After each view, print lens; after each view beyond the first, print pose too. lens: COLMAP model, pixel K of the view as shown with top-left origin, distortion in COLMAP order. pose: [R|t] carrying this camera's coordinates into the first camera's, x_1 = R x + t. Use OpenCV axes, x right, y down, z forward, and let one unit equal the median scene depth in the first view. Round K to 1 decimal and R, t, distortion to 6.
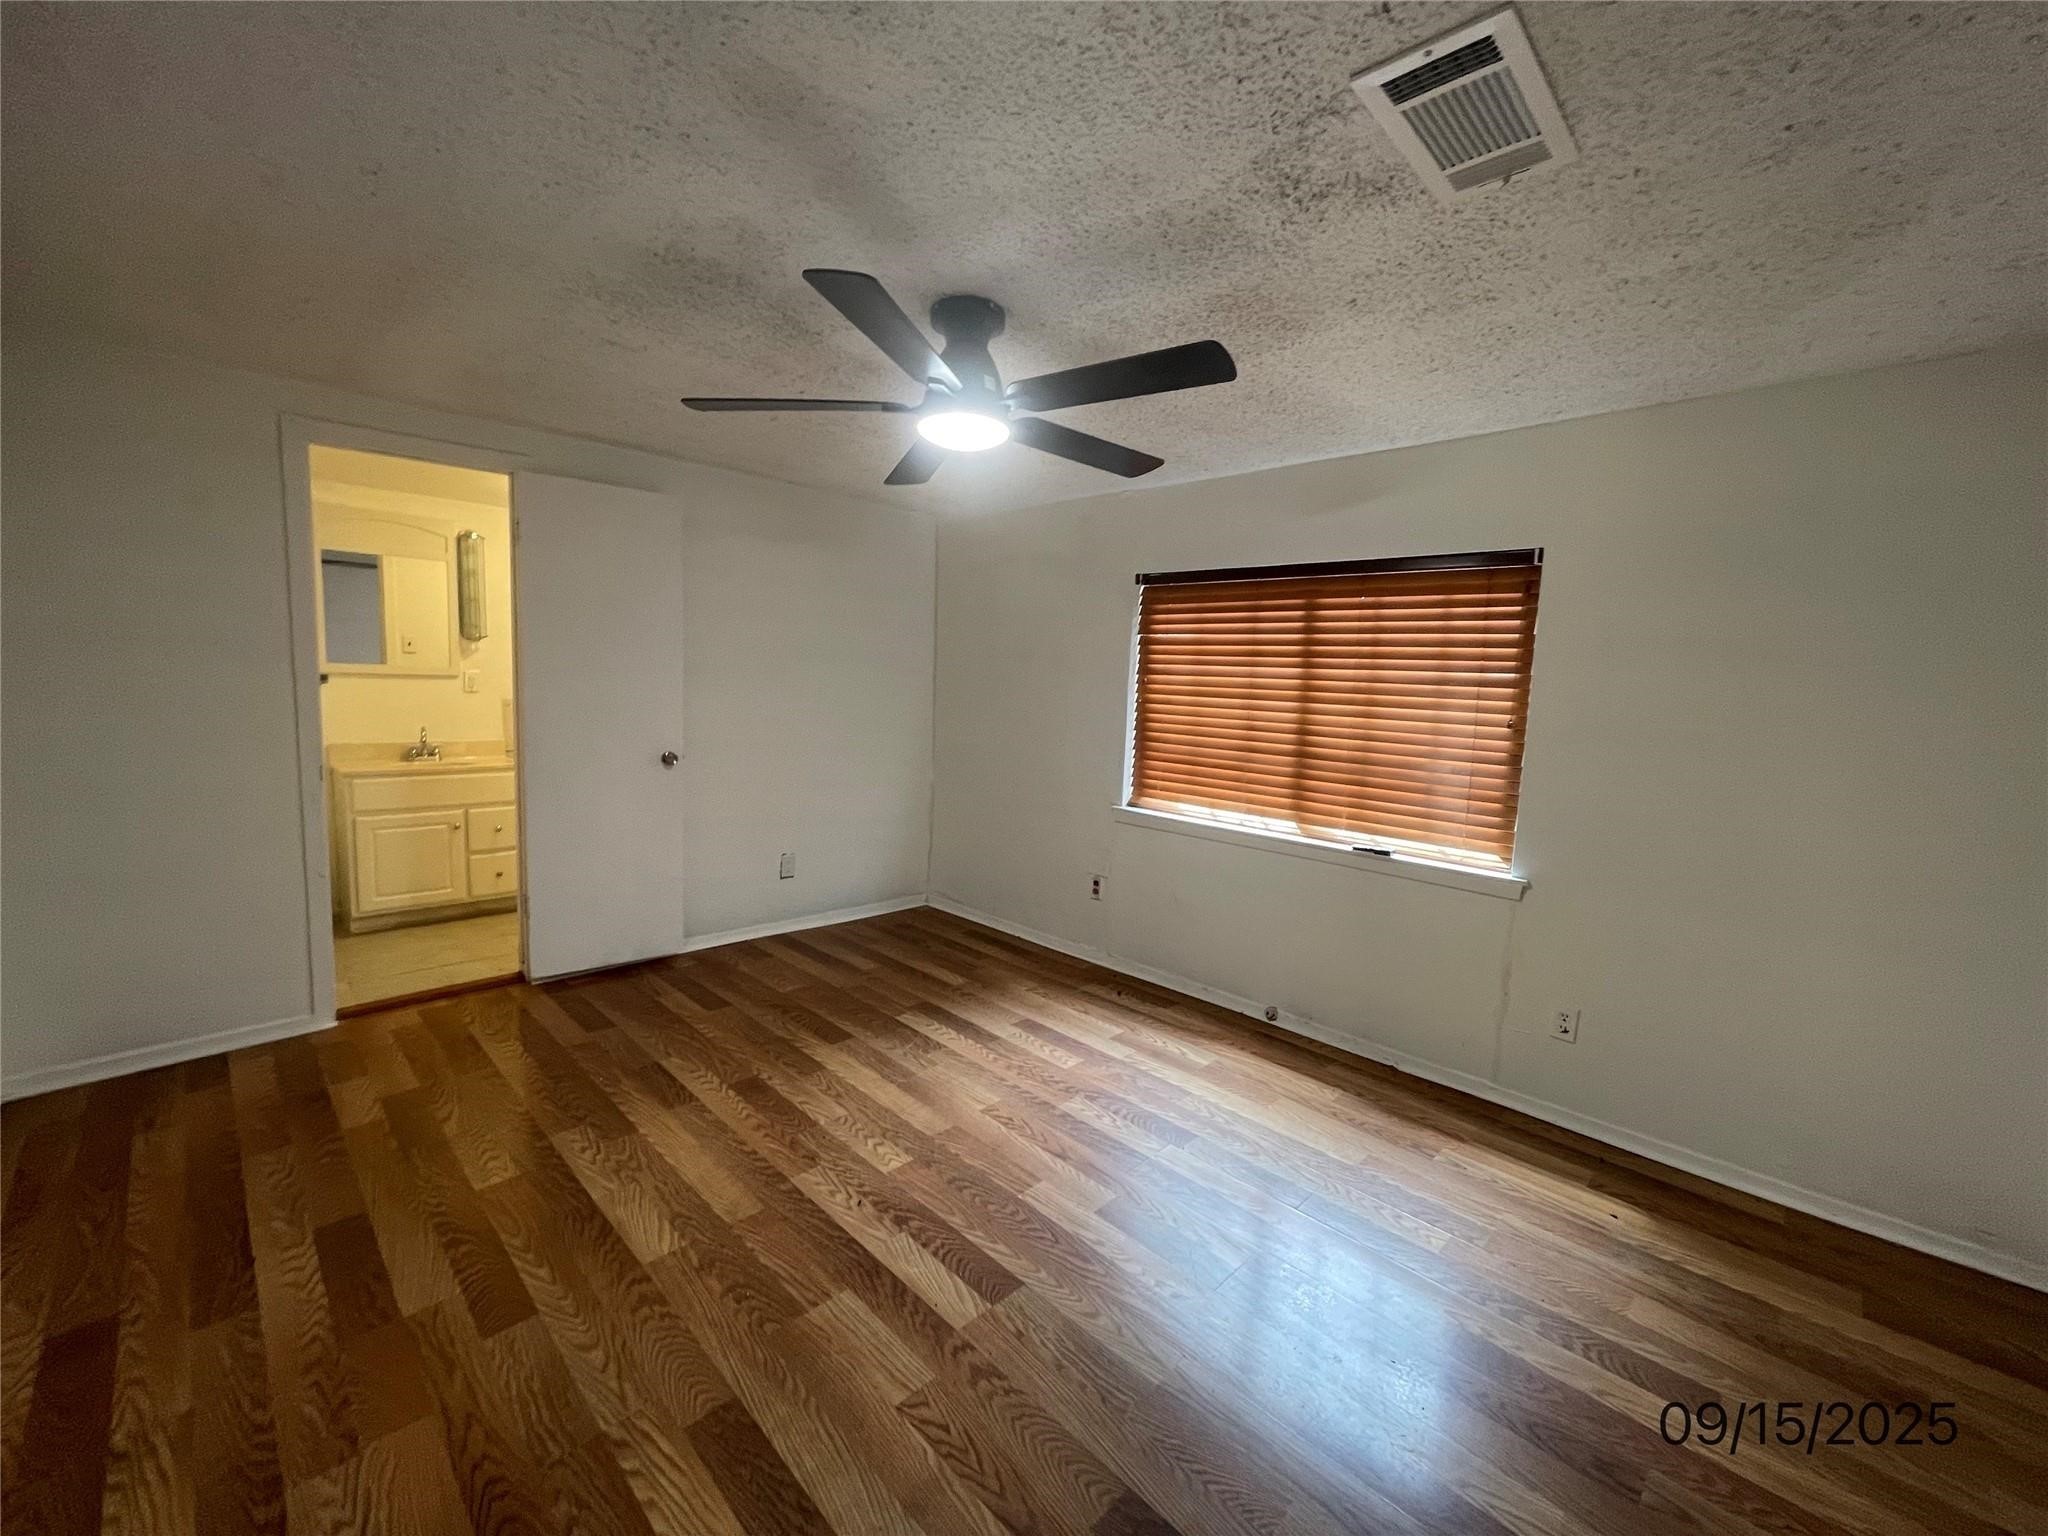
lens RADIAL K [[825.3, 0, 1024.0], [0, 825.3, 768.0], [0, 0, 1]] dist [-0.001925, -0.000162]
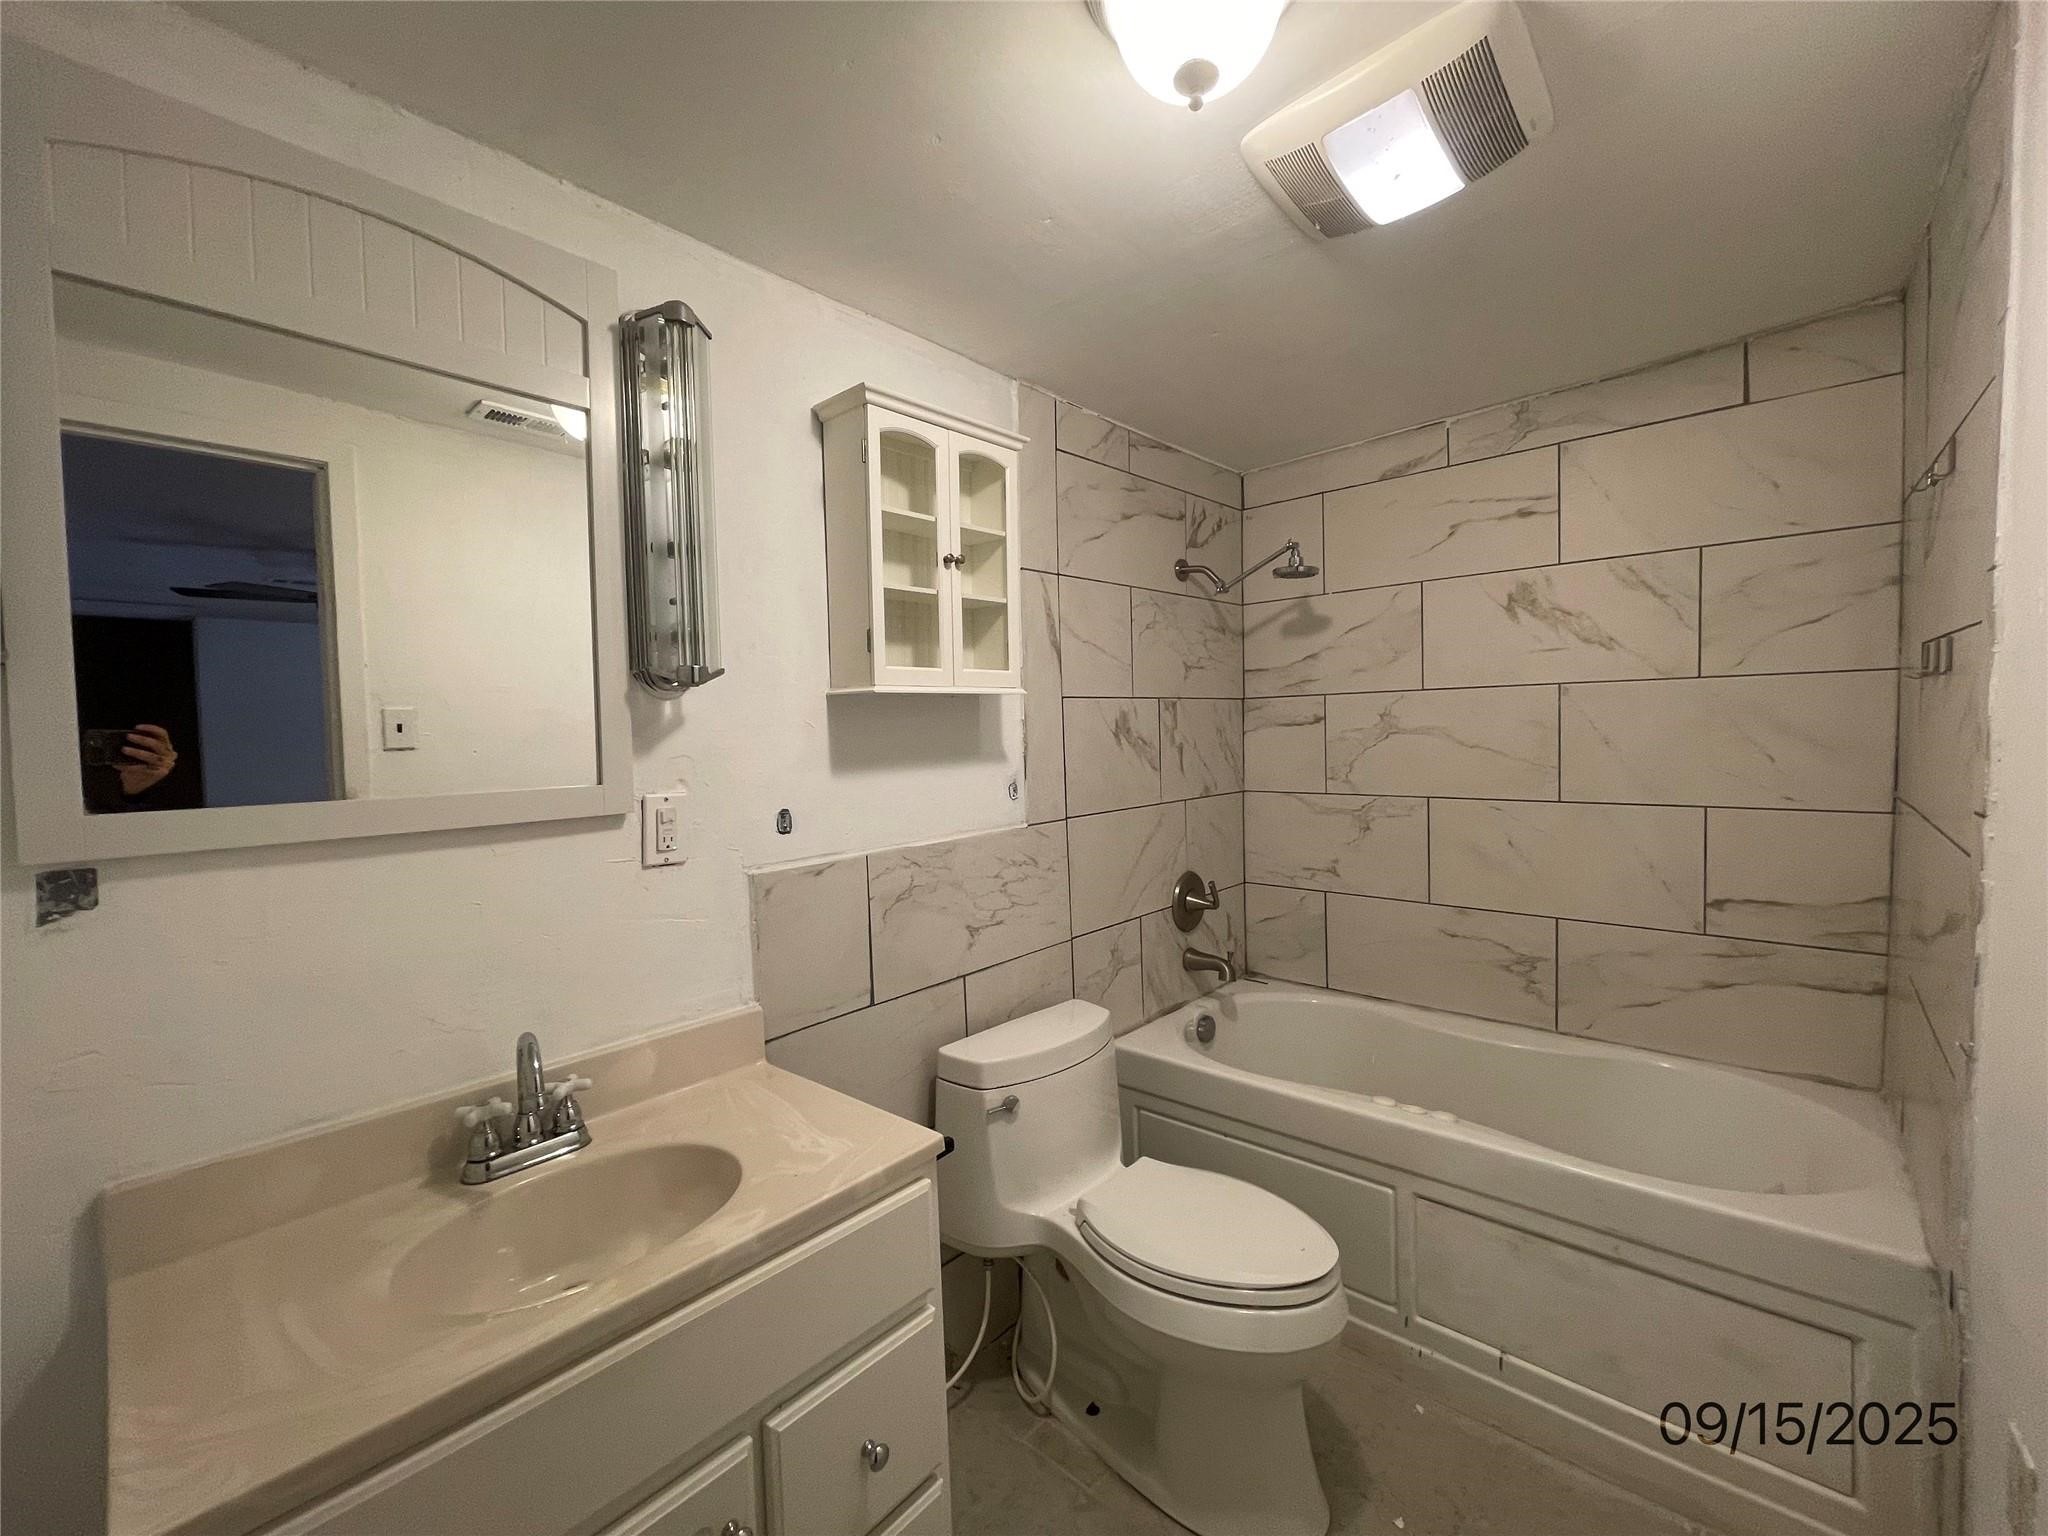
lens RADIAL K [[820.3, 0, 1024.0], [0, 820.3, 768.0], [0, 0, 1]] dist [0.001346, 0.000153]
pose [[0.996823, -0.062492, 0.049374, -0.562157], [0.065898, 0.995322, -0.070651, -0.098862], [-0.044728, 0.073680, 0.996278, 0.709629]]
